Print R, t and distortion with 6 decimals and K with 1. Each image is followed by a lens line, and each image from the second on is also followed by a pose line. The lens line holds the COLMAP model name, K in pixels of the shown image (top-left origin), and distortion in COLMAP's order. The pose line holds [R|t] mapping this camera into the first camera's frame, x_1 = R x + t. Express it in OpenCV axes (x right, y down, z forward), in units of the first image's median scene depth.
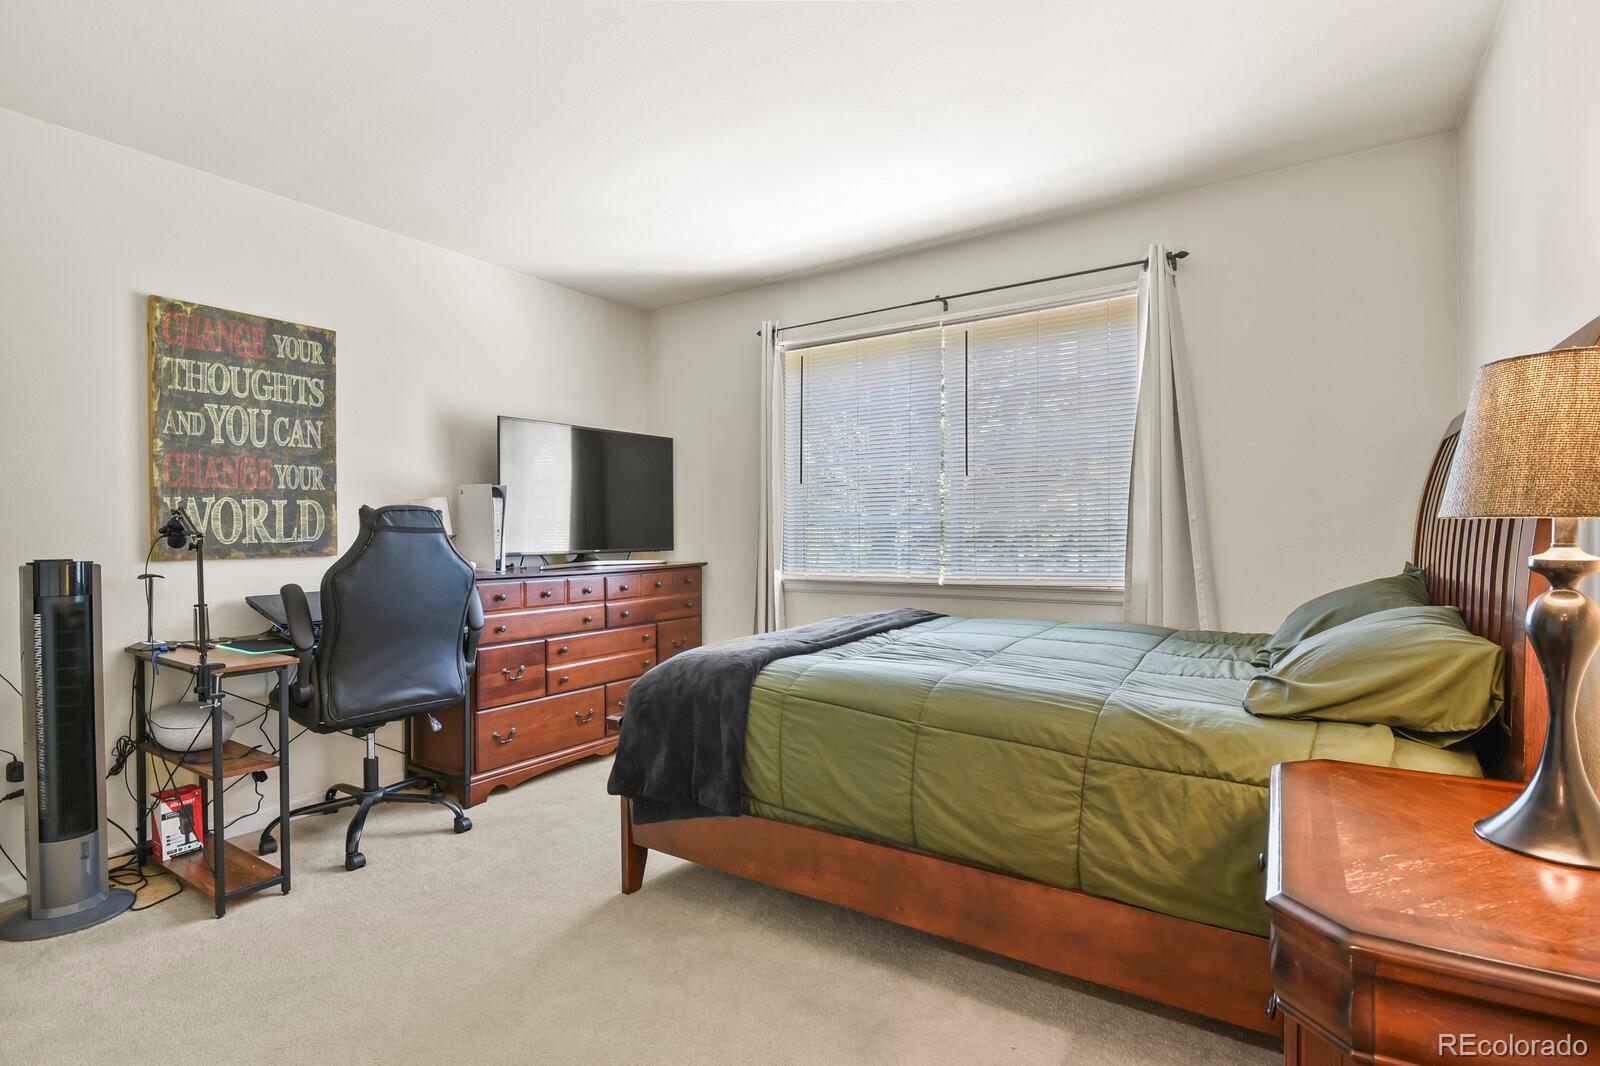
lens RADIAL K [[779.1, 0, 794.0], [0, 779.1, 531.2], [0, 0, 1]] dist [-0.009537, -0.005654]
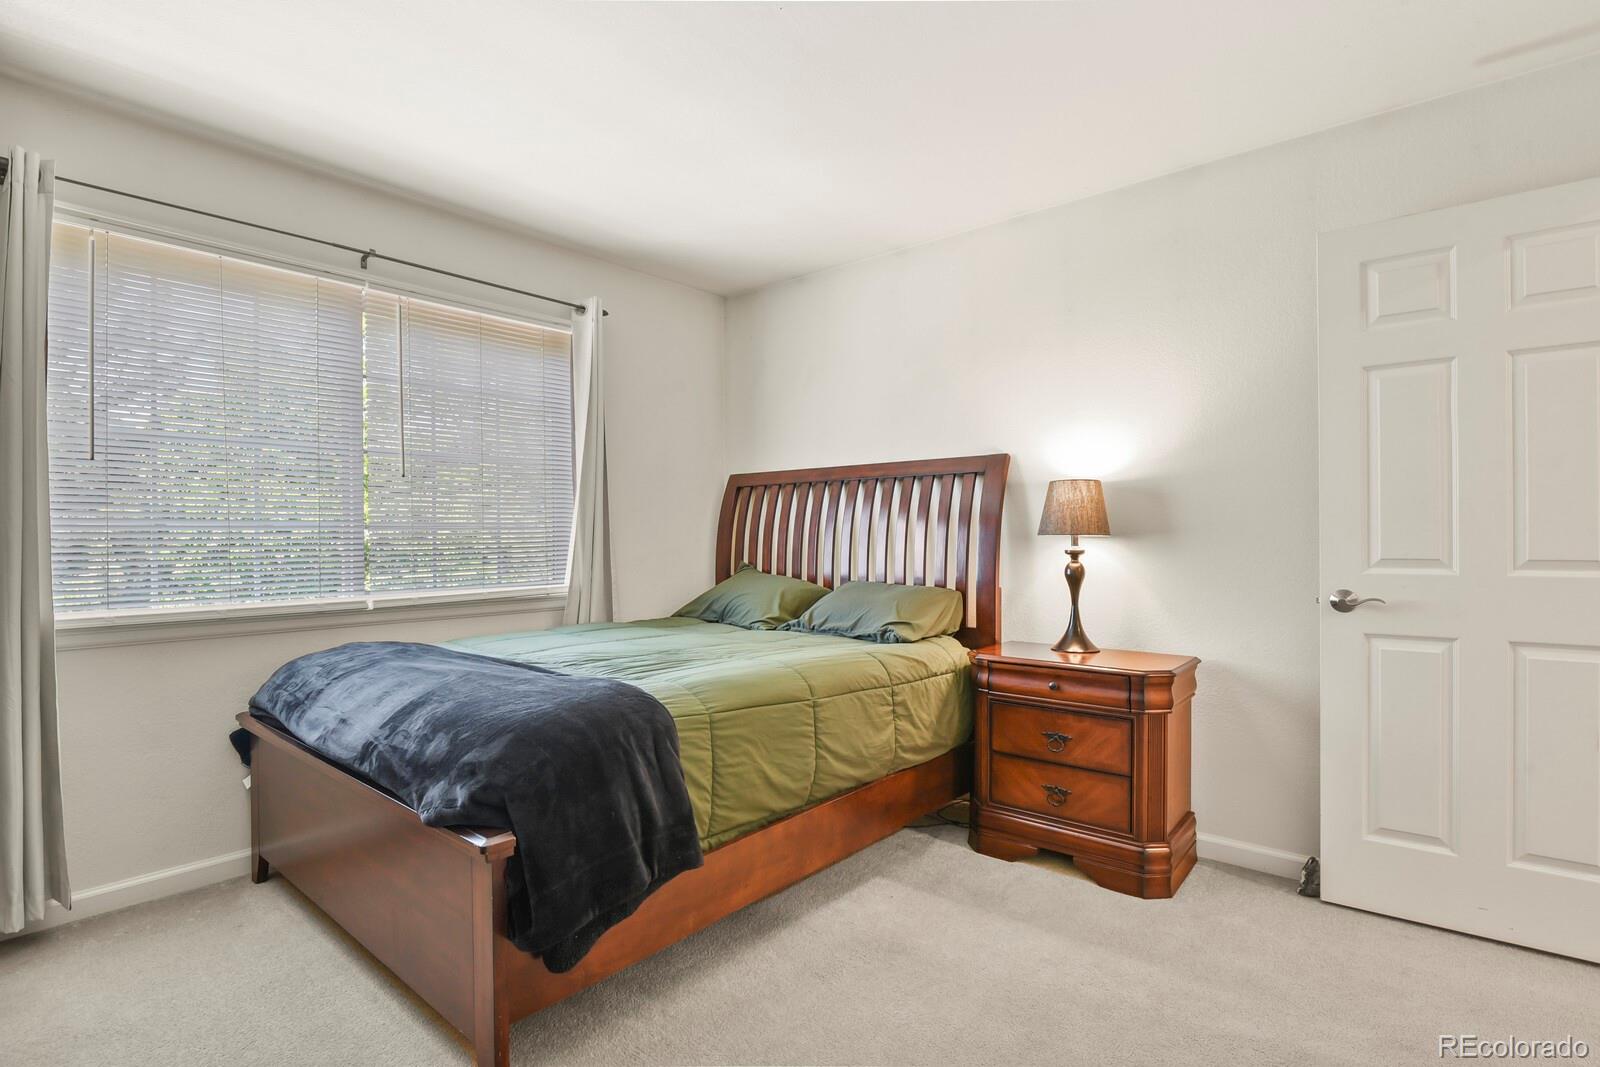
lens RADIAL K [[779.1, 0, 796.5], [0, 779.1, 539.3], [0, 0, 1]] dist [-0.009537, -0.005654]
pose [[0.125009, 0.005127, 0.992142, -1.135238], [0.004477, 0.999974, -0.005731, 0.006753], [-0.992146, 0.005158, 0.124983, 0.951830]]
